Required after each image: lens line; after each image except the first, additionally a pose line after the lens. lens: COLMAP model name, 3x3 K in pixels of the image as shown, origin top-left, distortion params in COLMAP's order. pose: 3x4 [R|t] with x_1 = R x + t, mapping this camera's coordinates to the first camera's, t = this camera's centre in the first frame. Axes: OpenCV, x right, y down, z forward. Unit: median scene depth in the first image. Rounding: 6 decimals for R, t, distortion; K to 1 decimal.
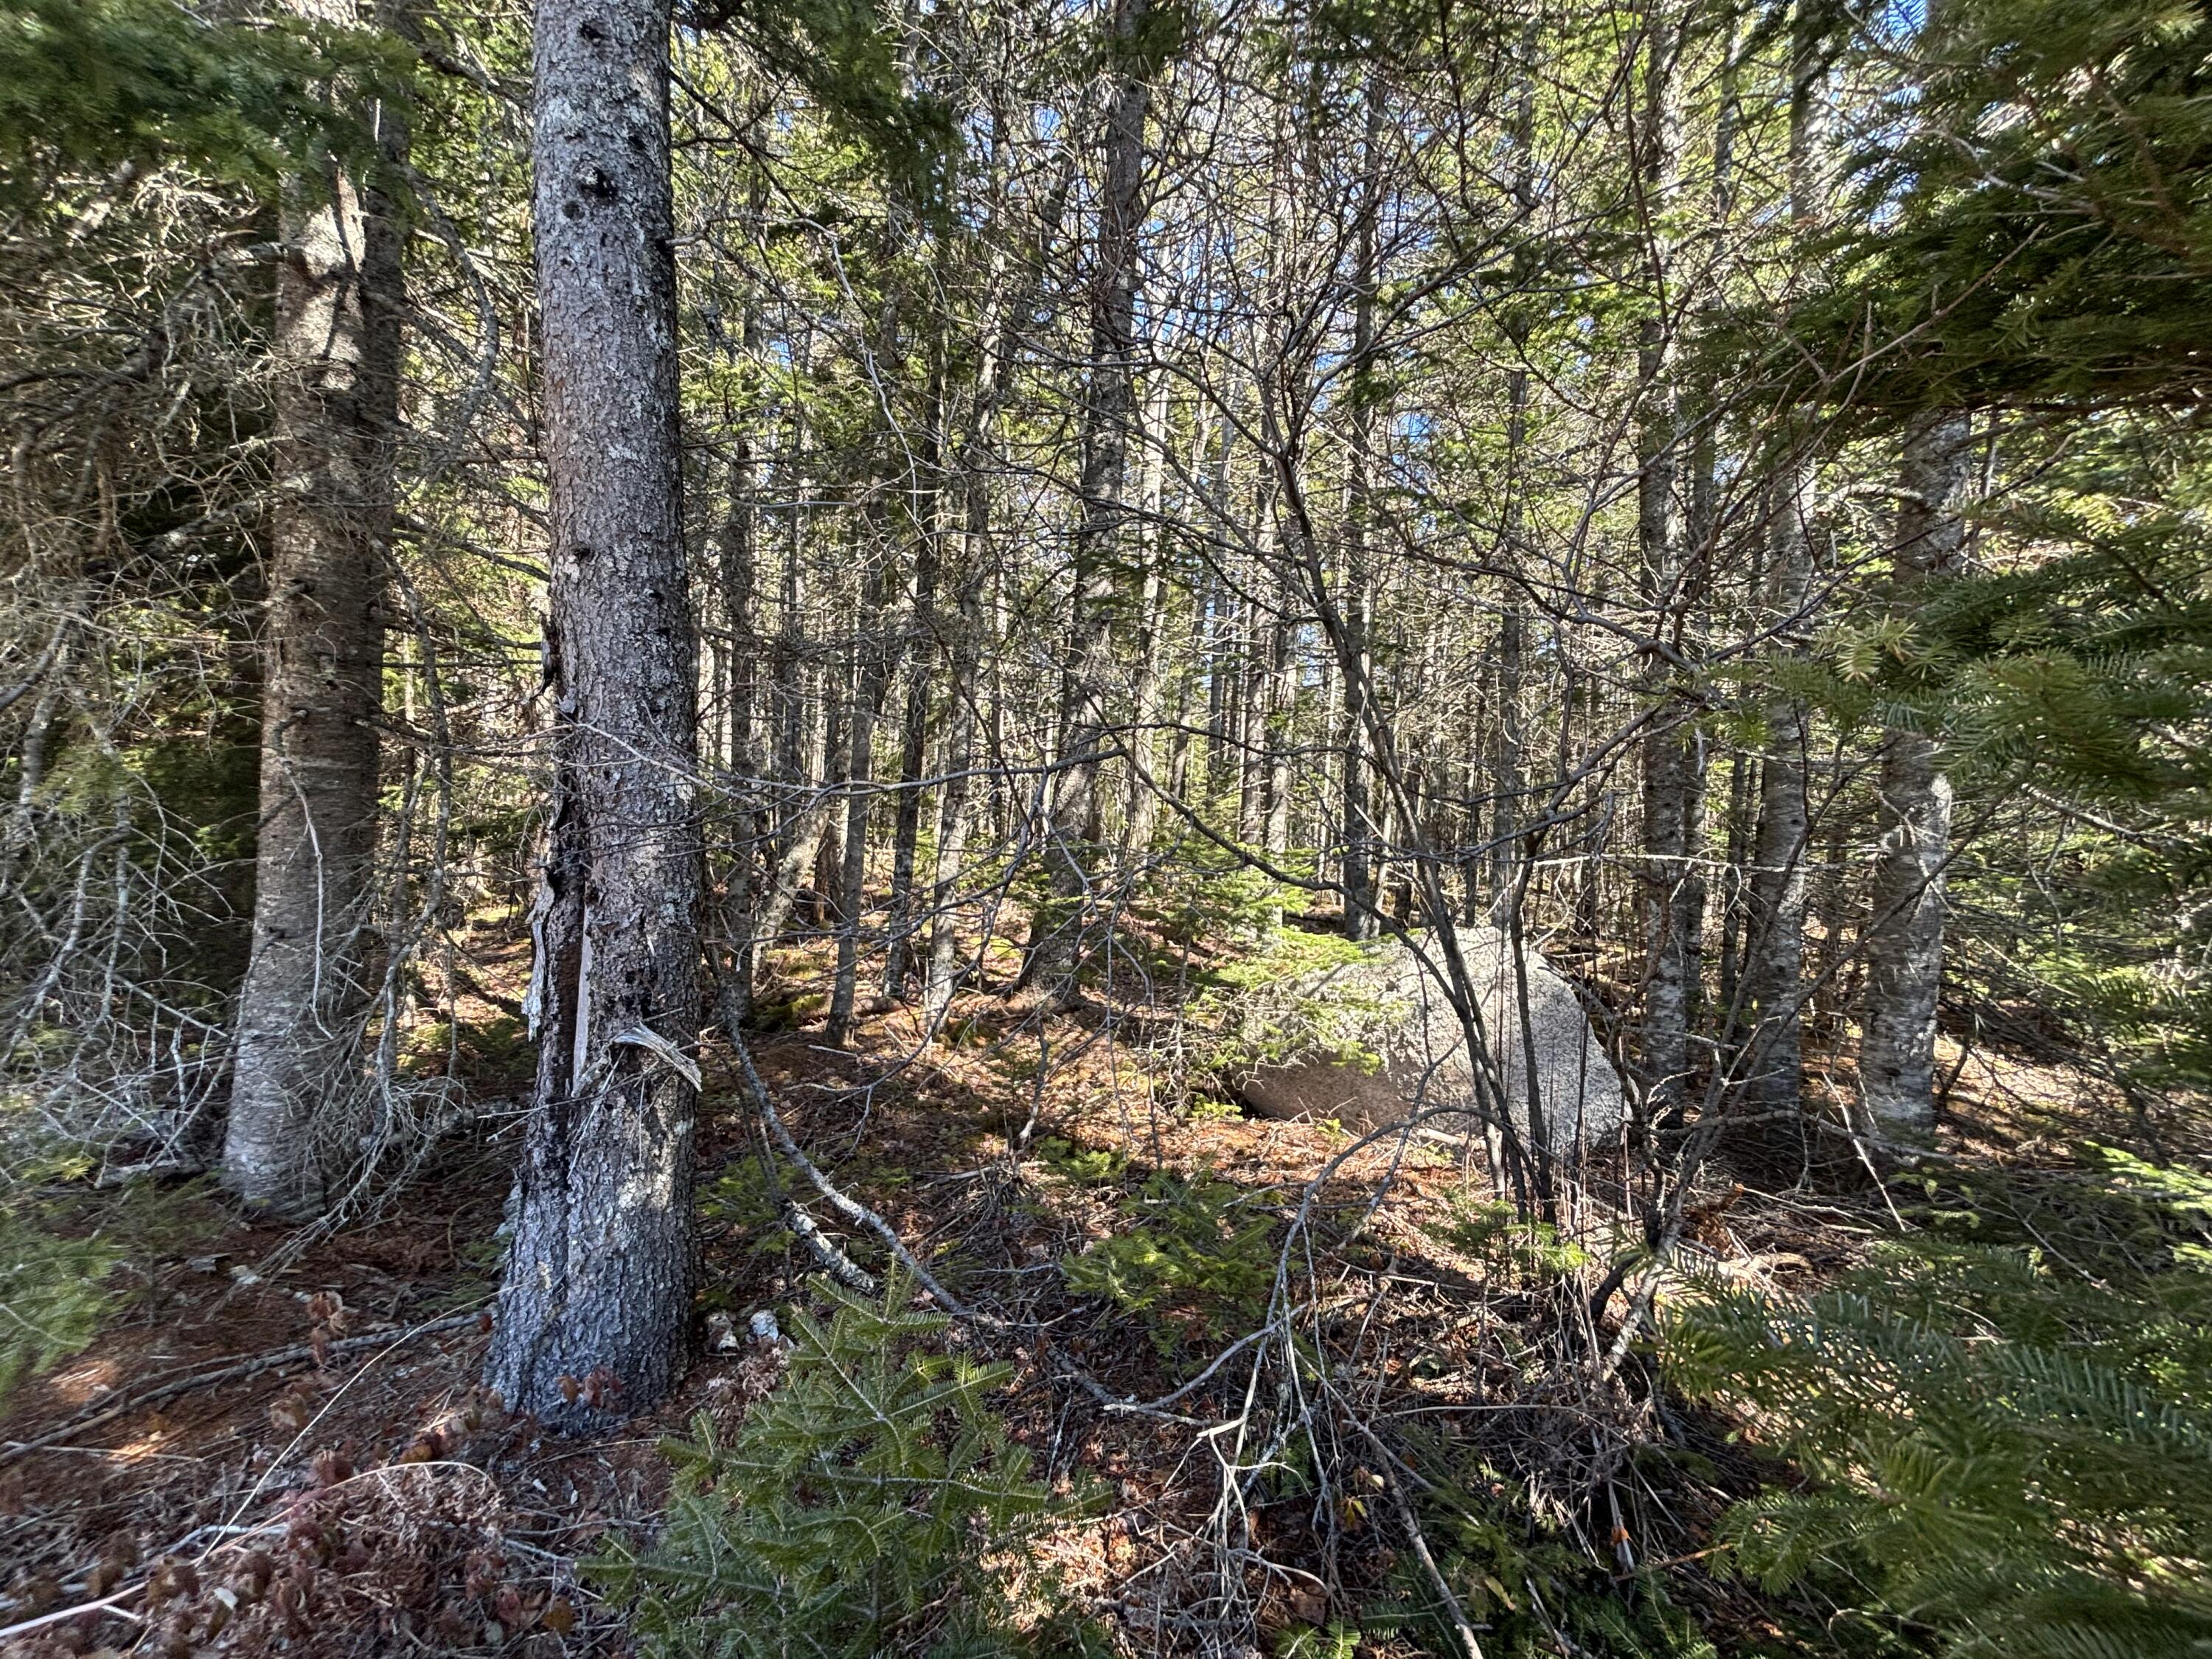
lens RADIAL K [[887.6, 0, 1107.2], [0, 887.6, 826.5], [0, 0, 1]] dist [-0.002375, -0.000829]
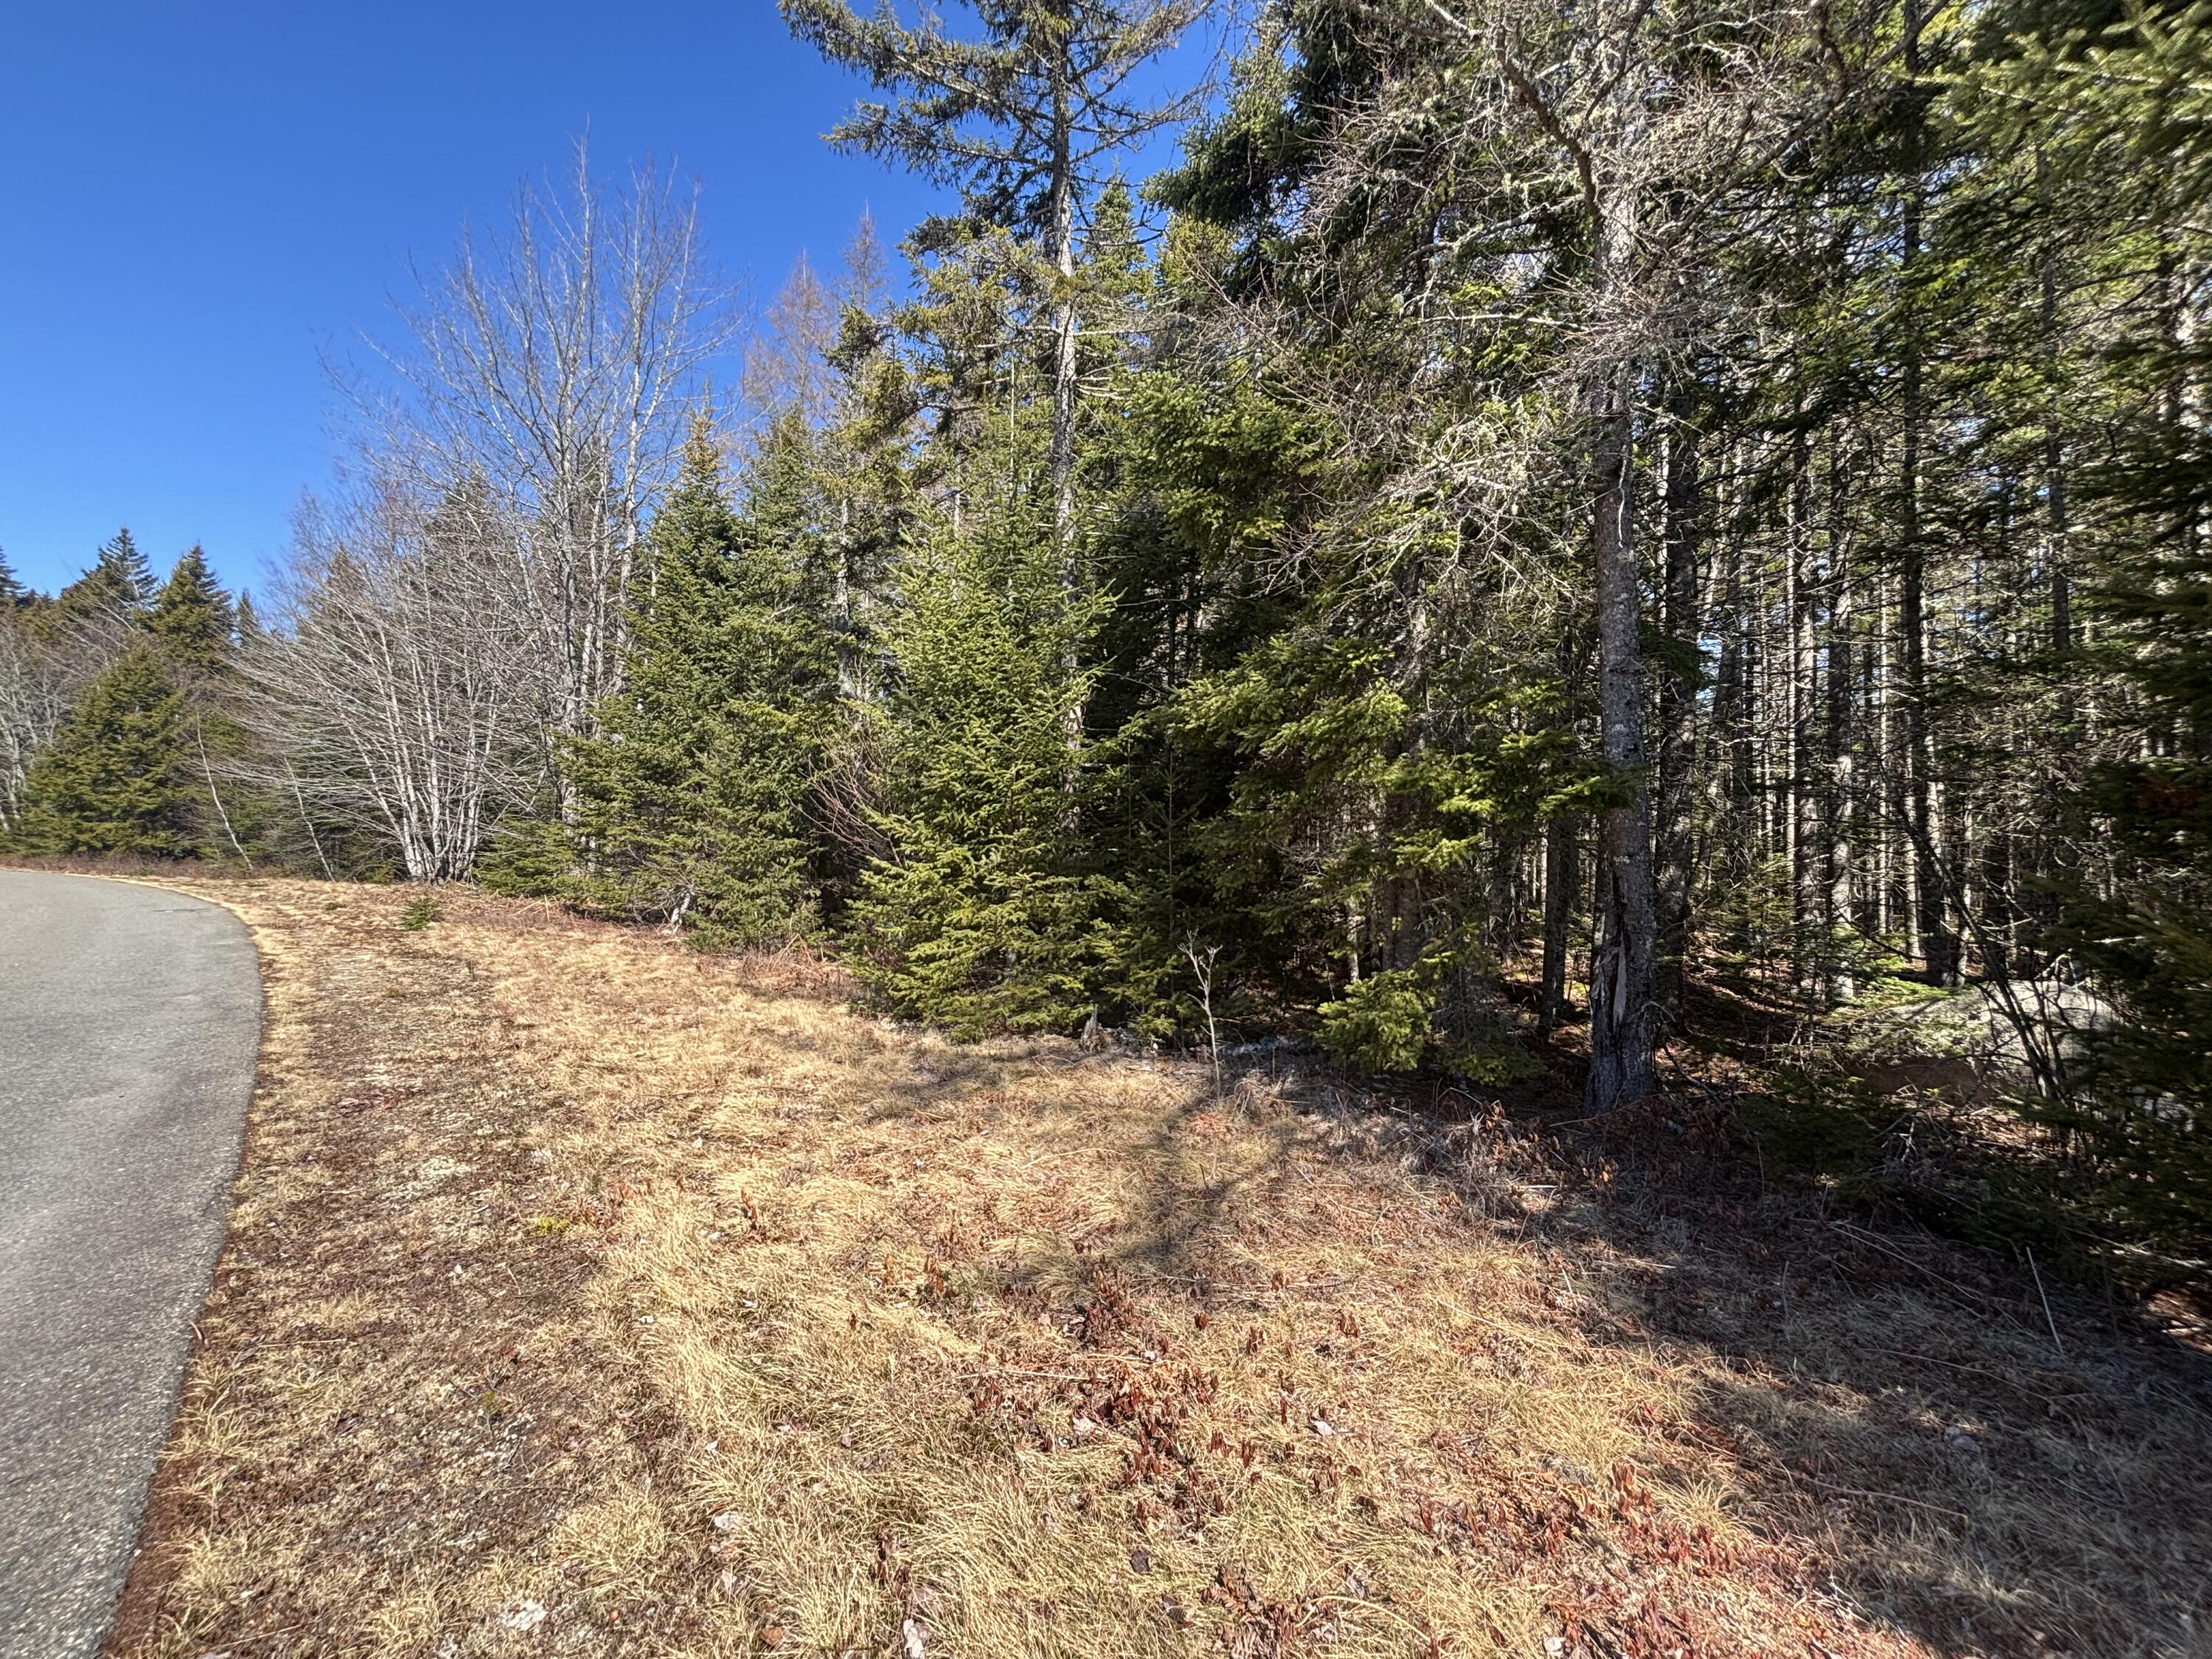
lens RADIAL K [[887.6, 0, 1100.6], [0, 887.6, 822.4], [0, 0, 1]] dist [-0.002375, -0.000829]
pose [[0.892068, -0.049847, -0.449144, -0.347181], [0.025858, 0.997900, -0.059391, -0.115697], [0.451161, 0.041367, 0.891483, -1.138789]]
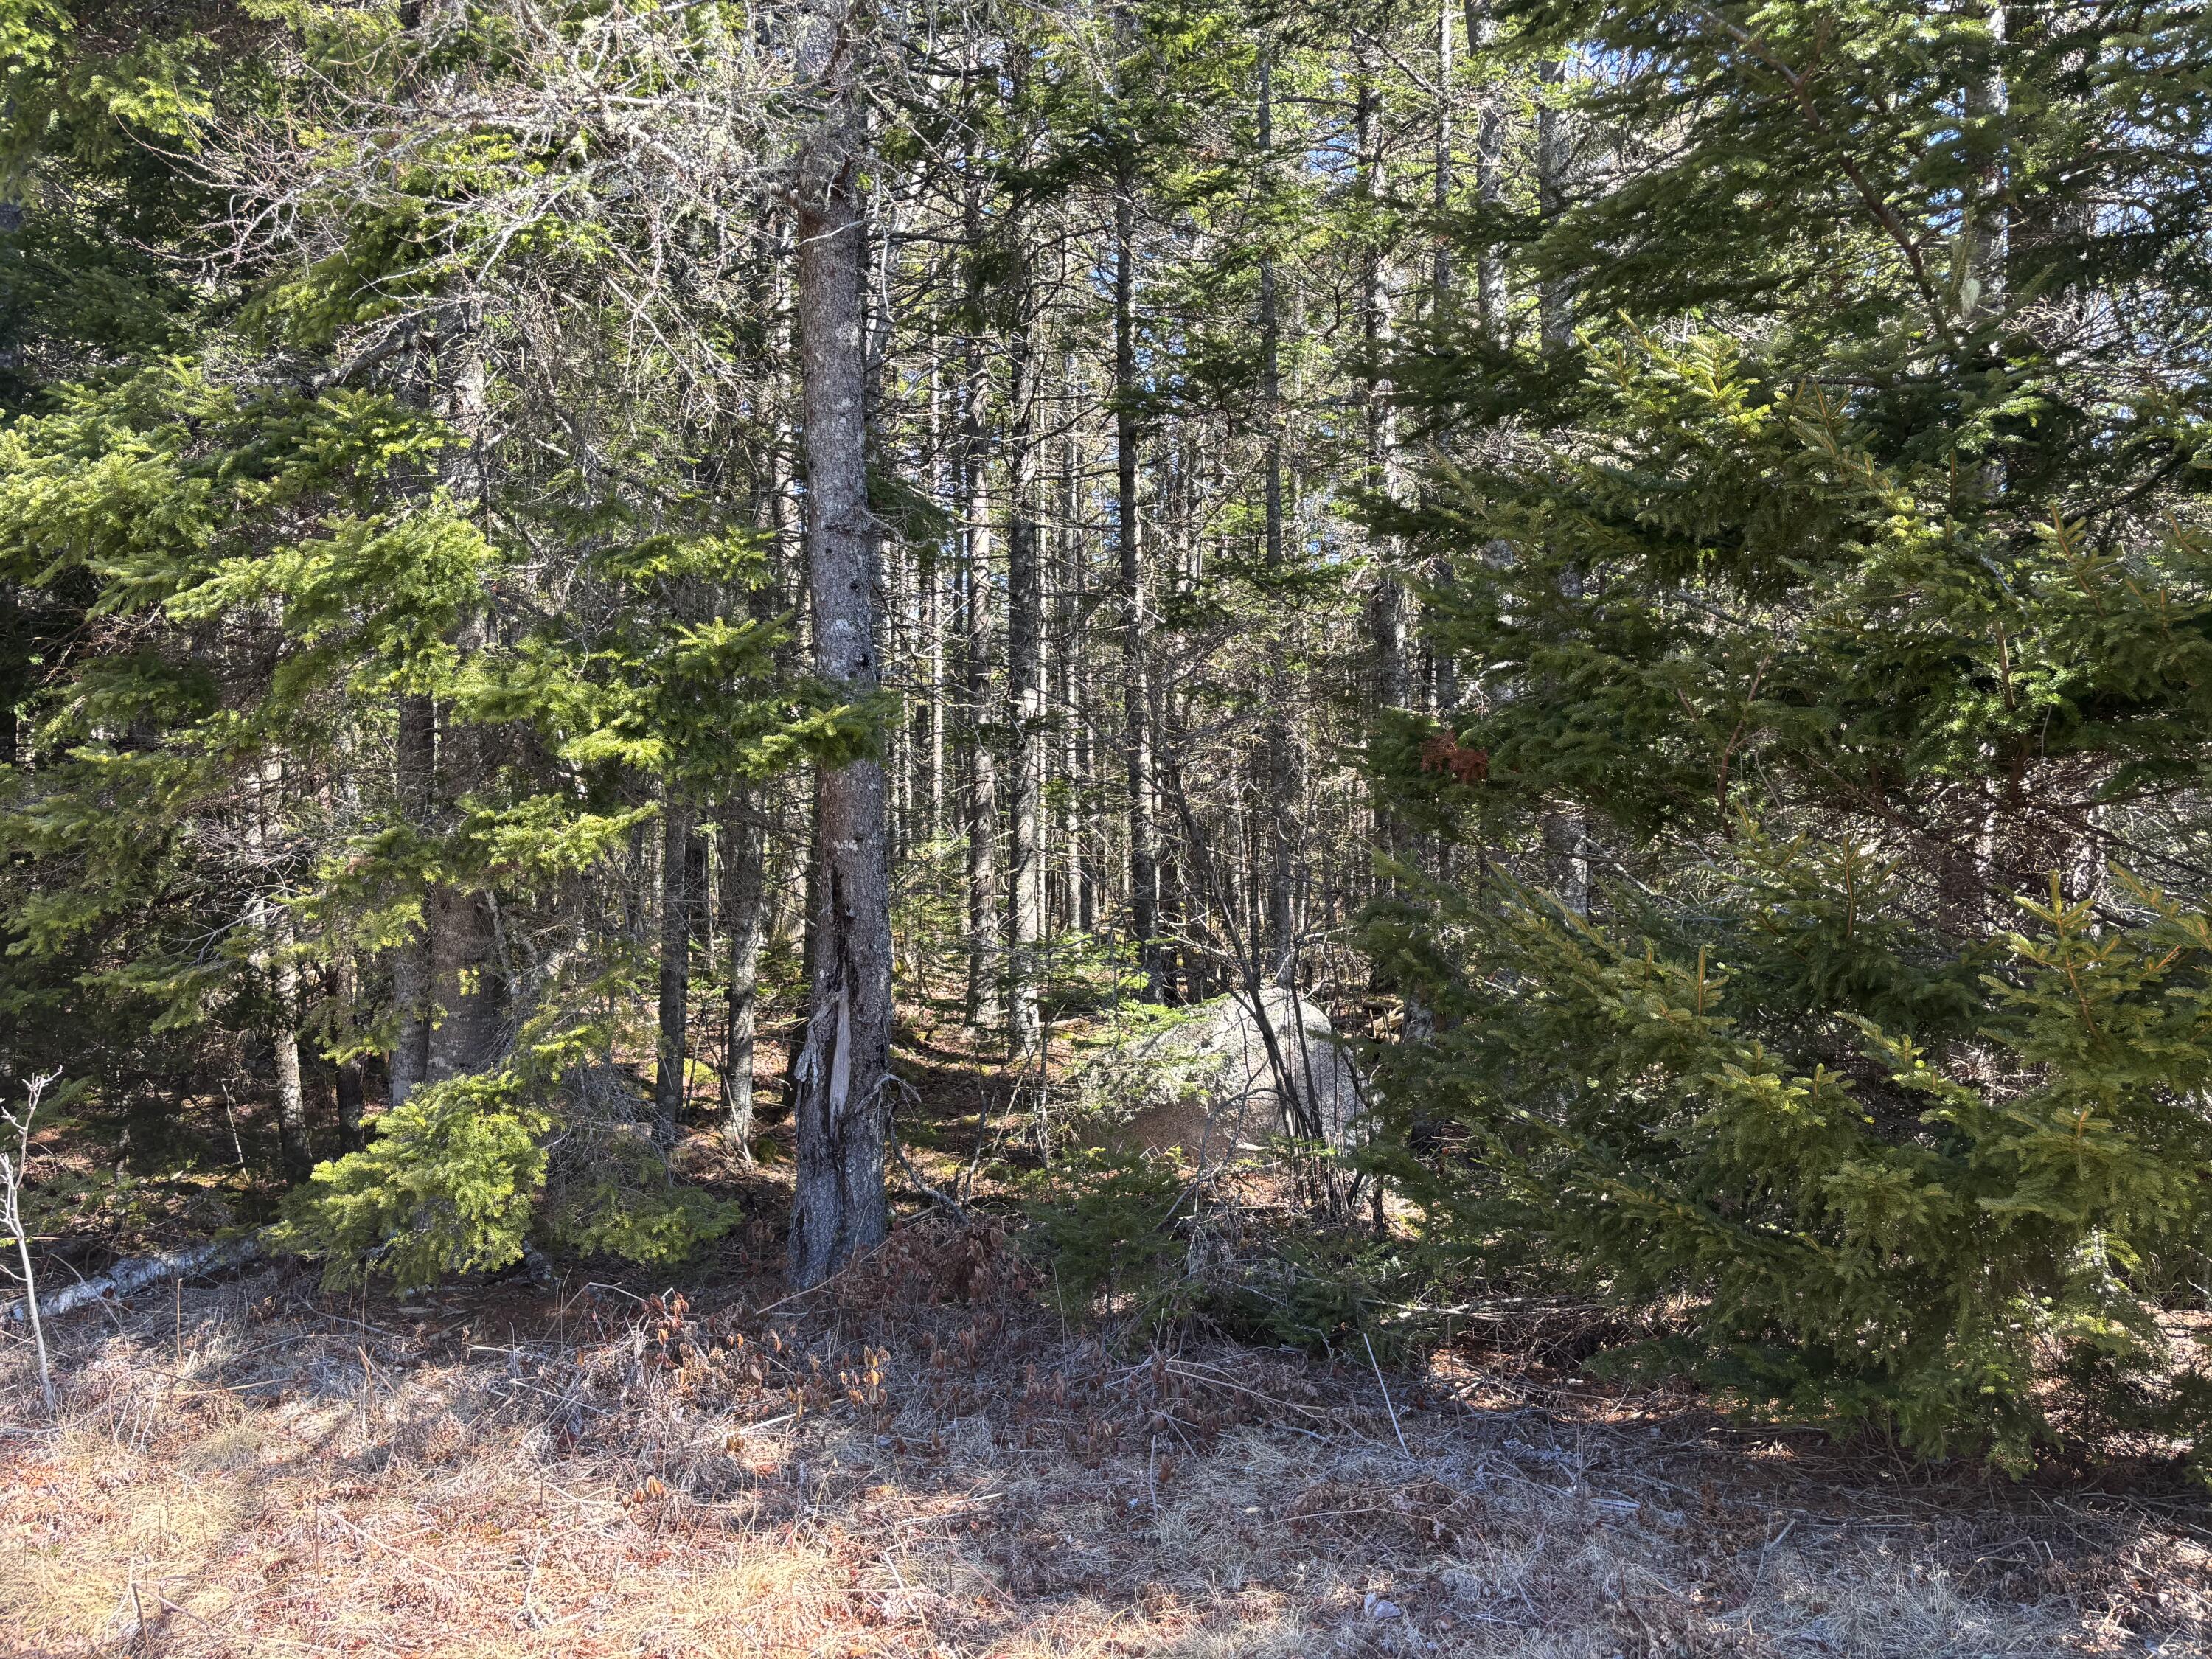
lens RADIAL K [[1665.7, 0, 1111.3], [0, 1665.7, 822.2], [0, 0, 1]] dist [0.029090, -0.007496]
pose [[0.947069, -0.050182, 0.317085, -0.496421], [0.053130, 0.998587, -0.000651, -0.125252], [-0.316604, 0.017464, 0.948397, -1.099061]]
